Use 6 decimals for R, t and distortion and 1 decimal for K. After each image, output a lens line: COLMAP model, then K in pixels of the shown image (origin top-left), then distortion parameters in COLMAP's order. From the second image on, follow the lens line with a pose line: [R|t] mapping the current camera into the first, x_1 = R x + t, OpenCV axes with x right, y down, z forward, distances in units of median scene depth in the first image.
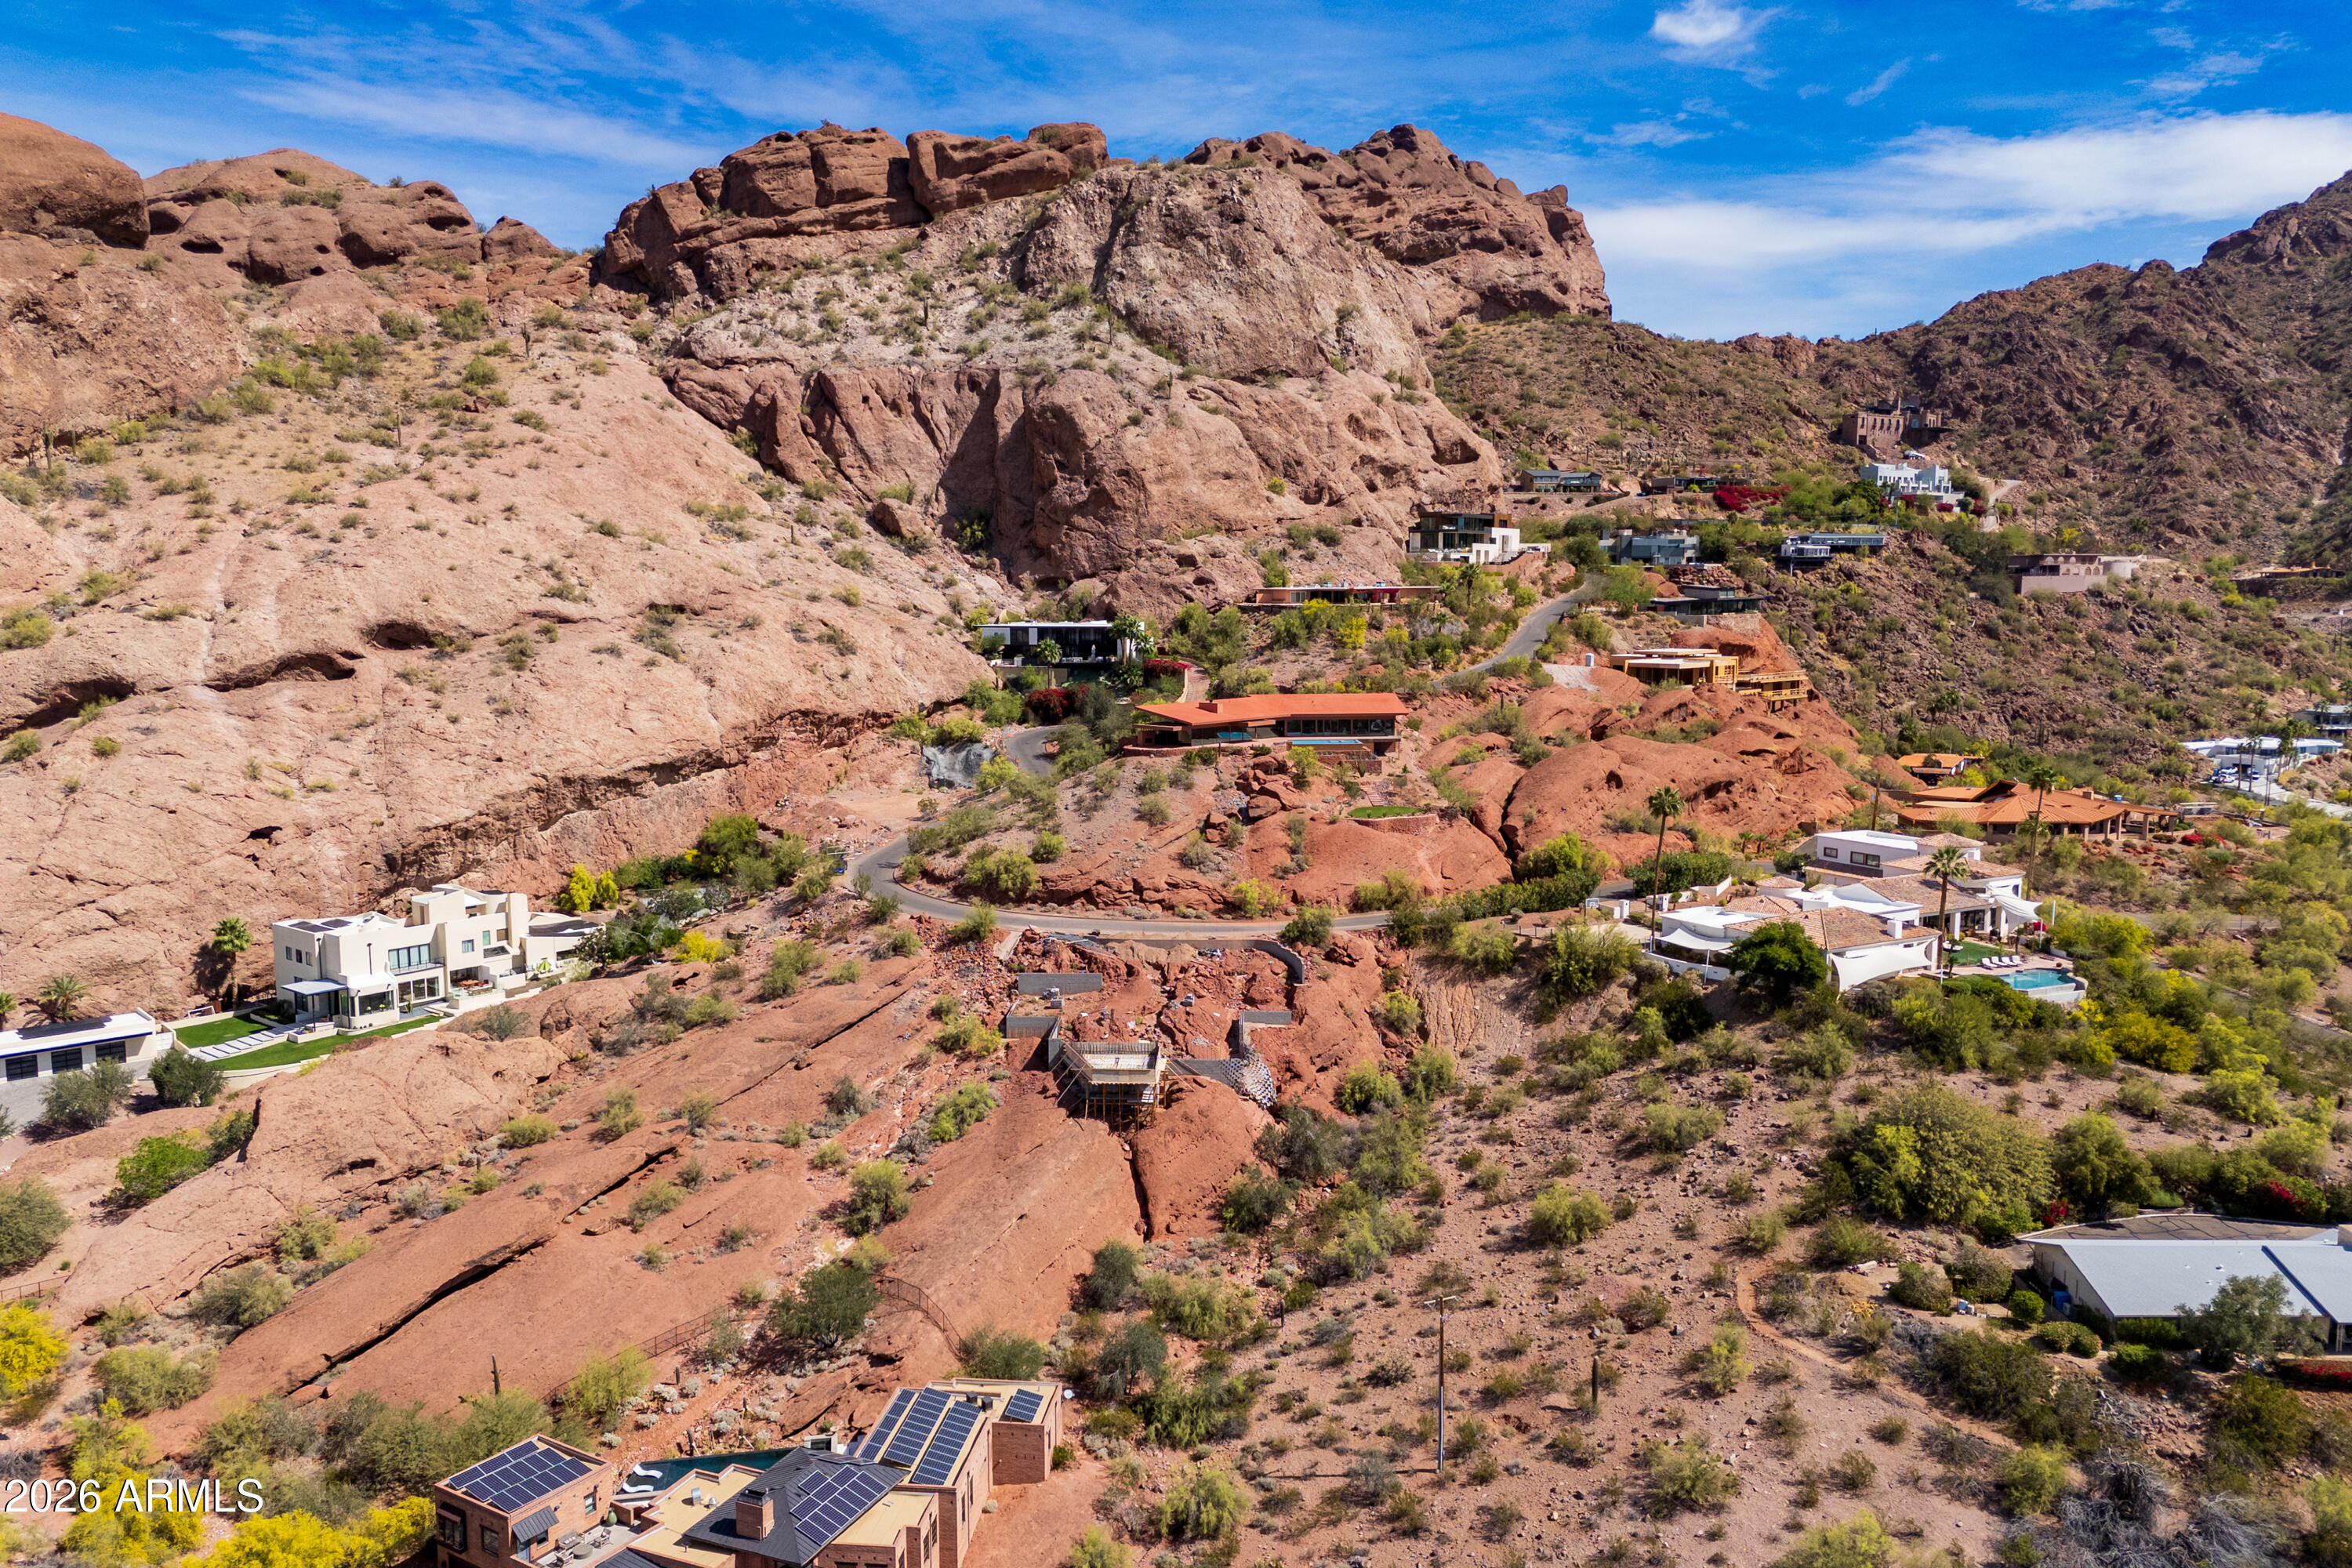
lens RADIAL K [[1691.6, 0, 1176.0], [0, 1691.6, 784.0], [0, 0, 1]] dist [0.085830, -0.077301]
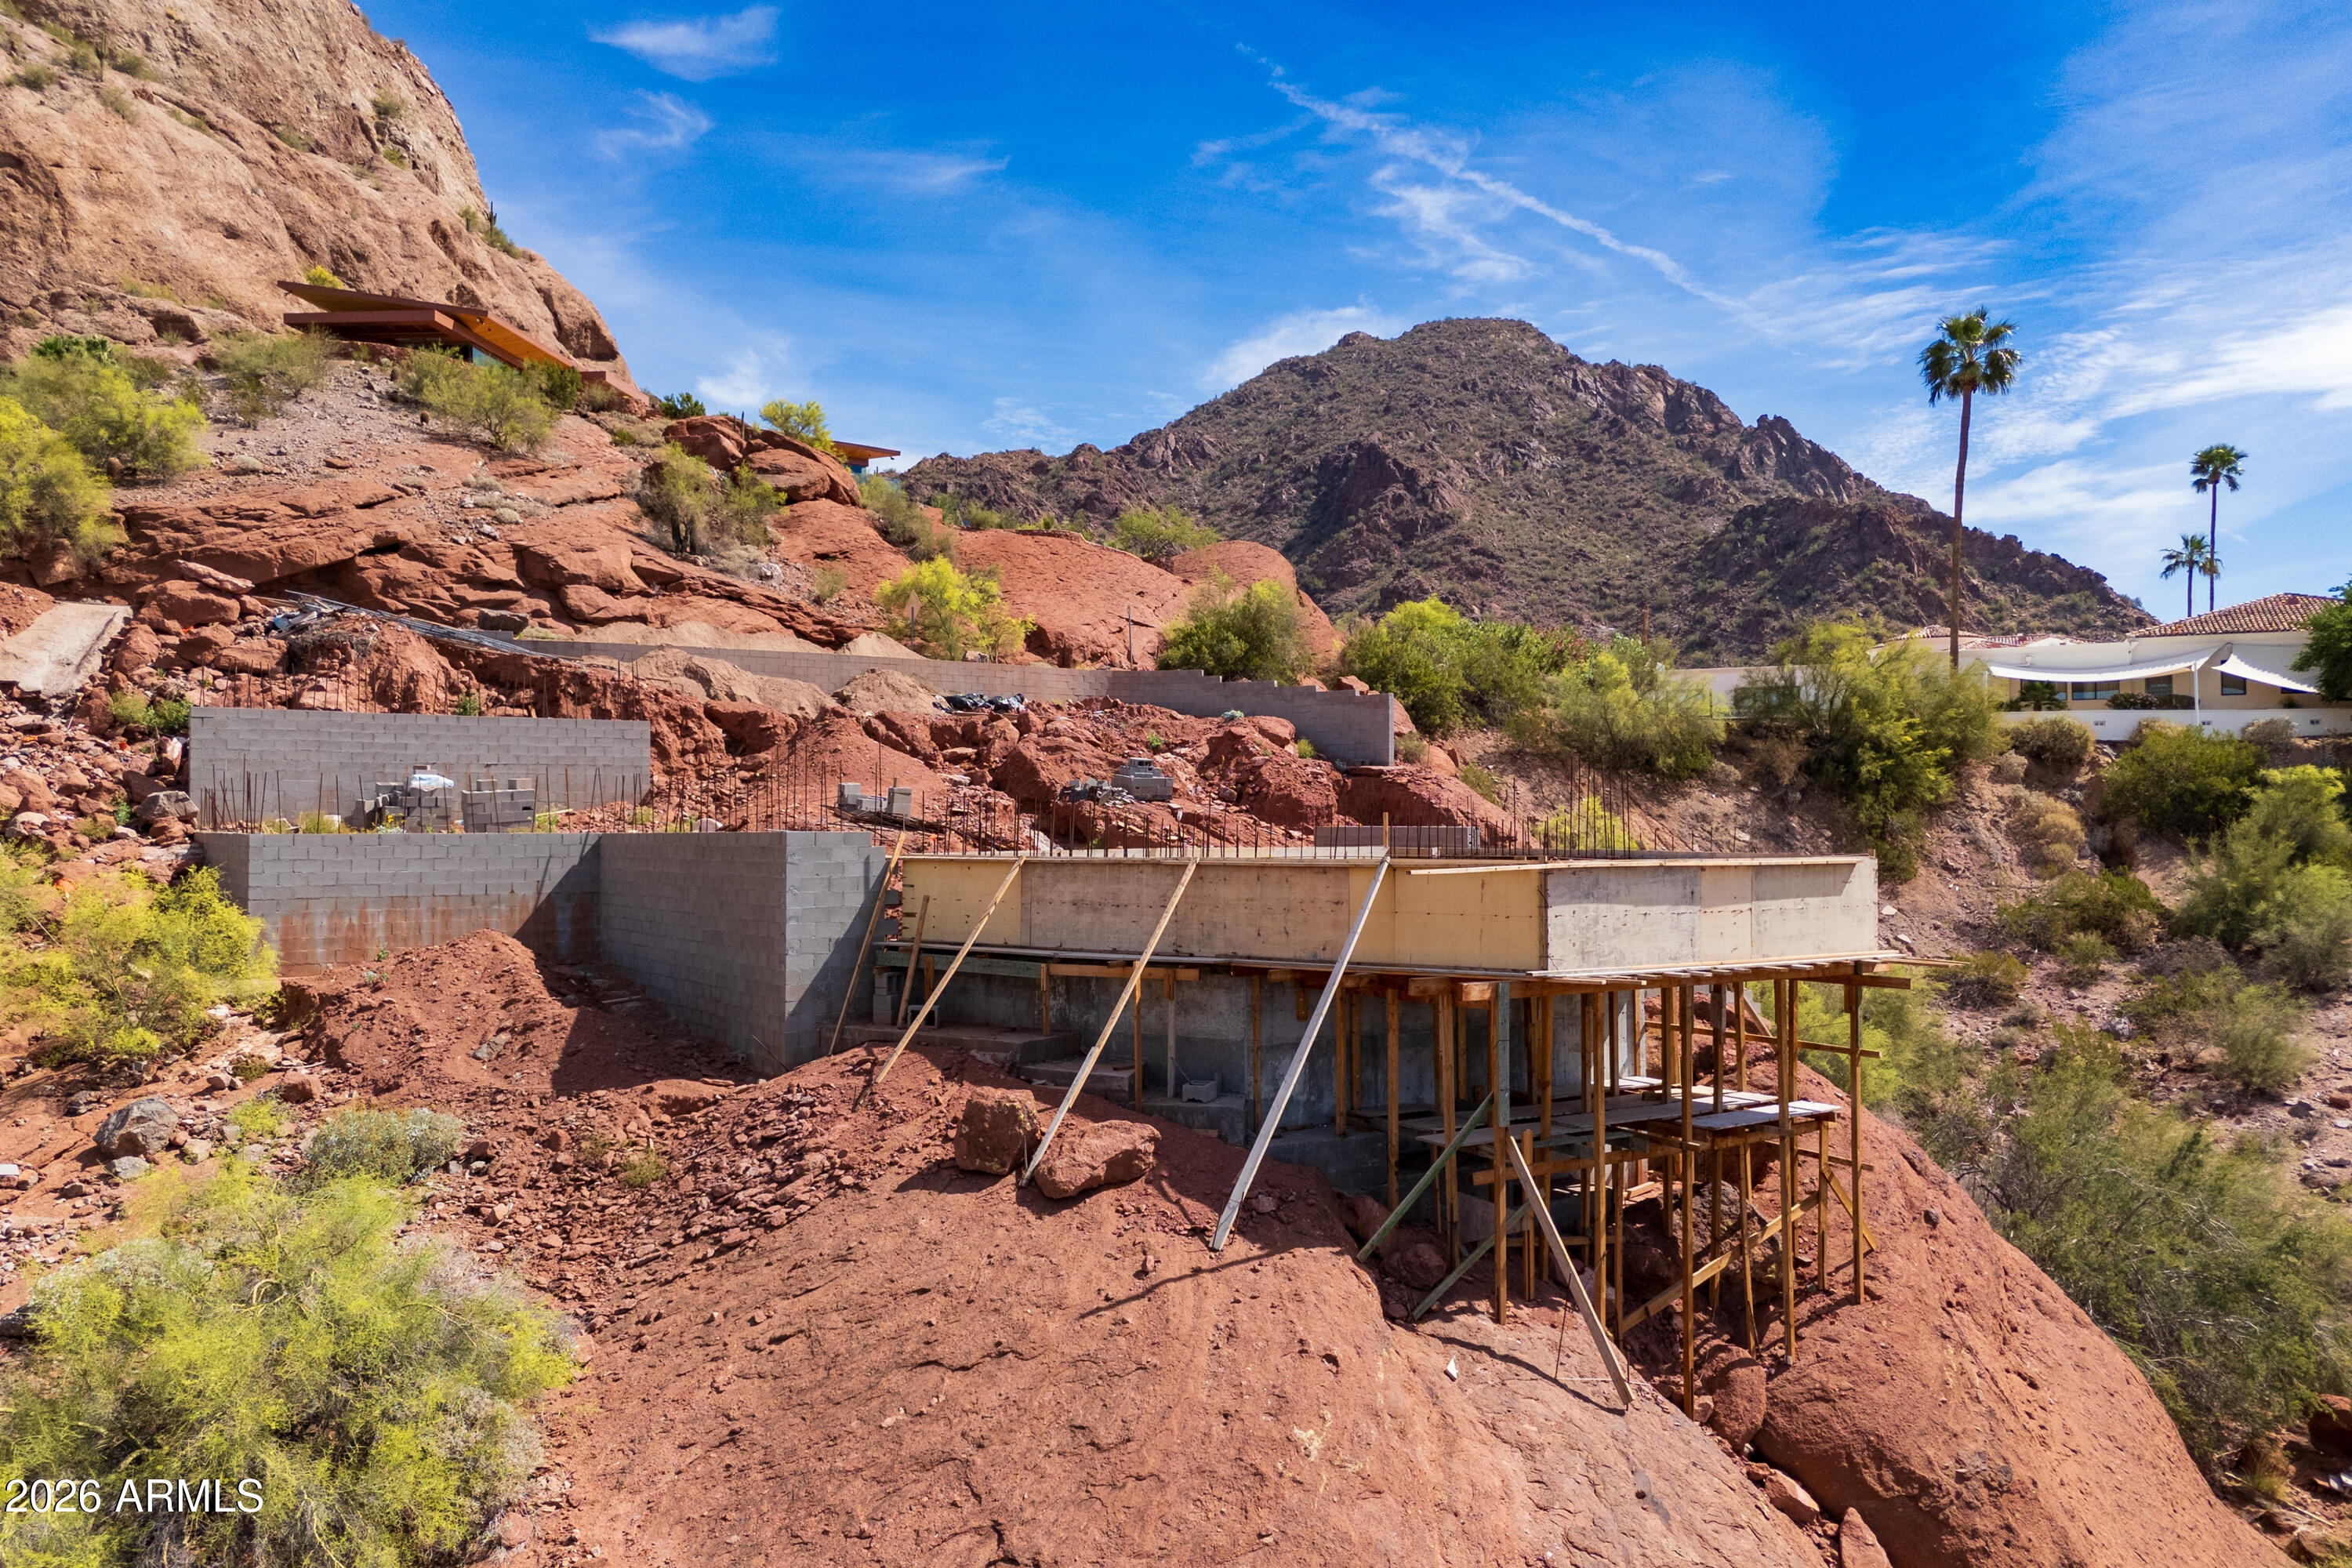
lens RADIAL K [[1744.9, 0, 1176.0], [0, 1744.9, 784.0], [0, 0, 1]] dist [0.071976, -0.069674]
pose [[0.803826, 0.014945, 0.594676, -0.055106], [0.065080, 0.991474, -0.112886, 0.067556], [-0.591293, 0.129443, 0.796000, 0.354466]]
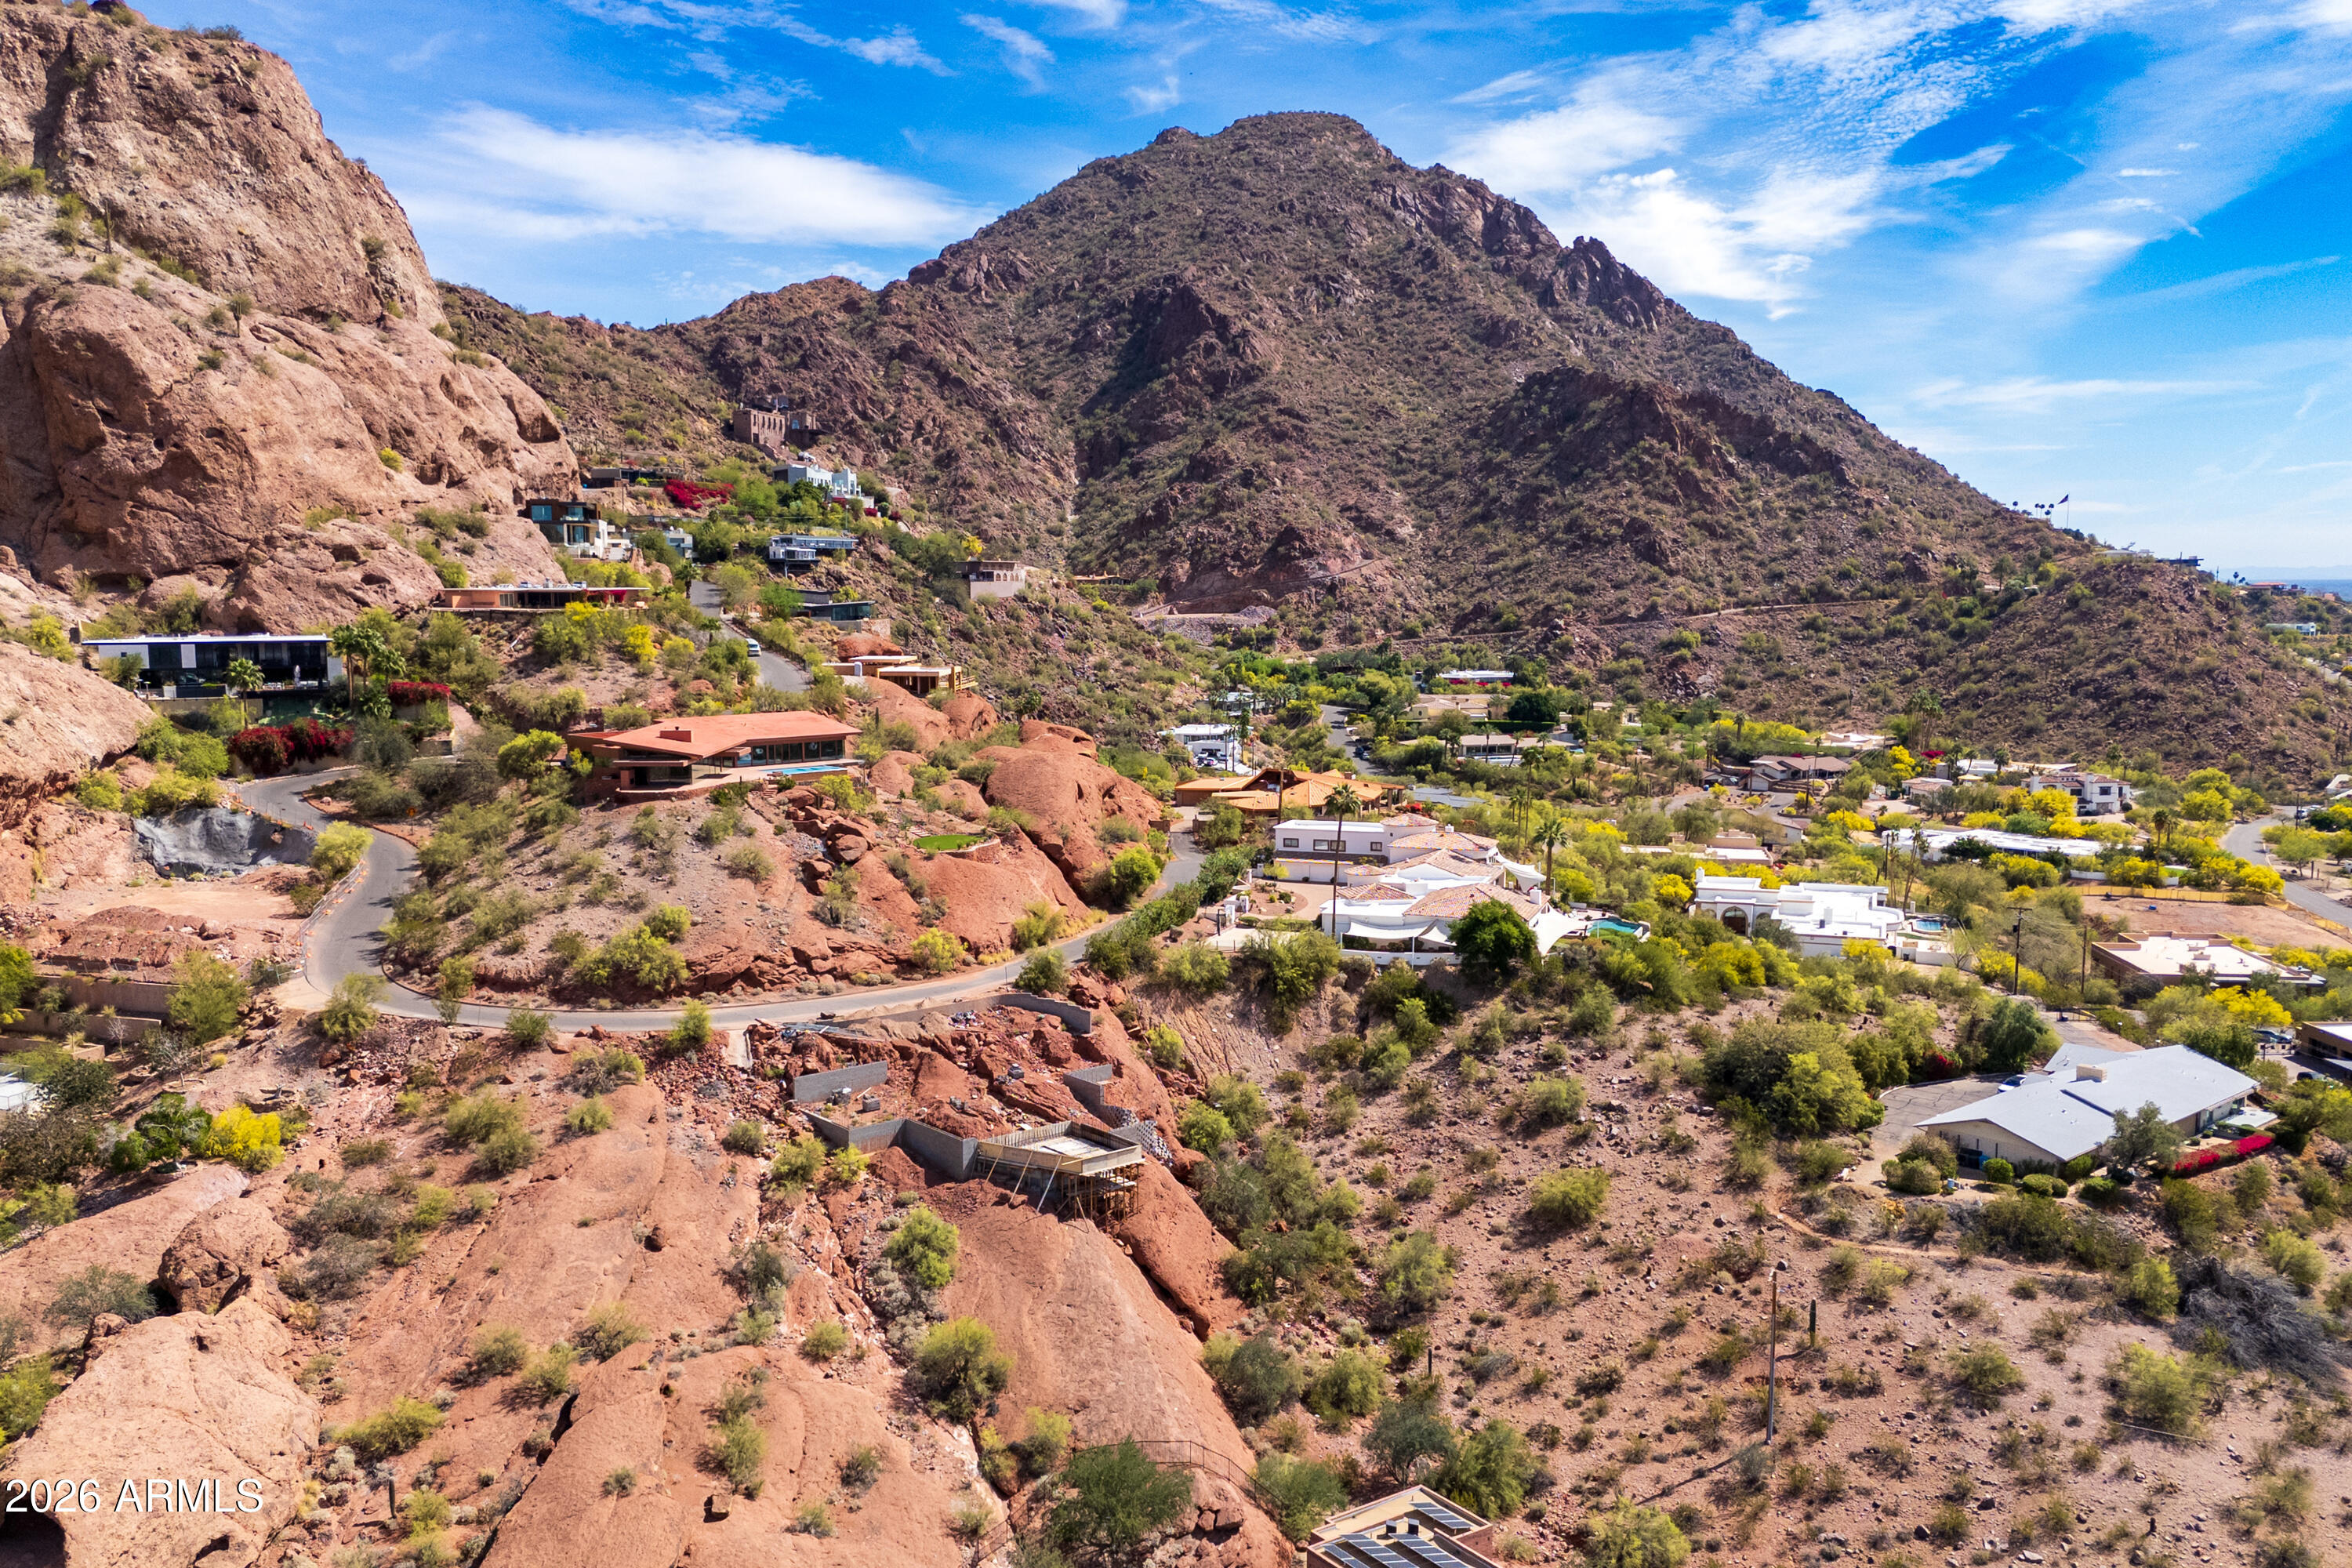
lens RADIAL K [[1908.7, 0, 1123.8], [0, 1908.7, 777.6], [0, 0, 1]] dist [0.080914, -0.096820]
pose [[0.760167, -0.064184, 0.646550, -0.246288], [0.075842, 0.997072, 0.009812, -0.011065], [-0.645286, 0.041577, 0.762809, 0.097265]]
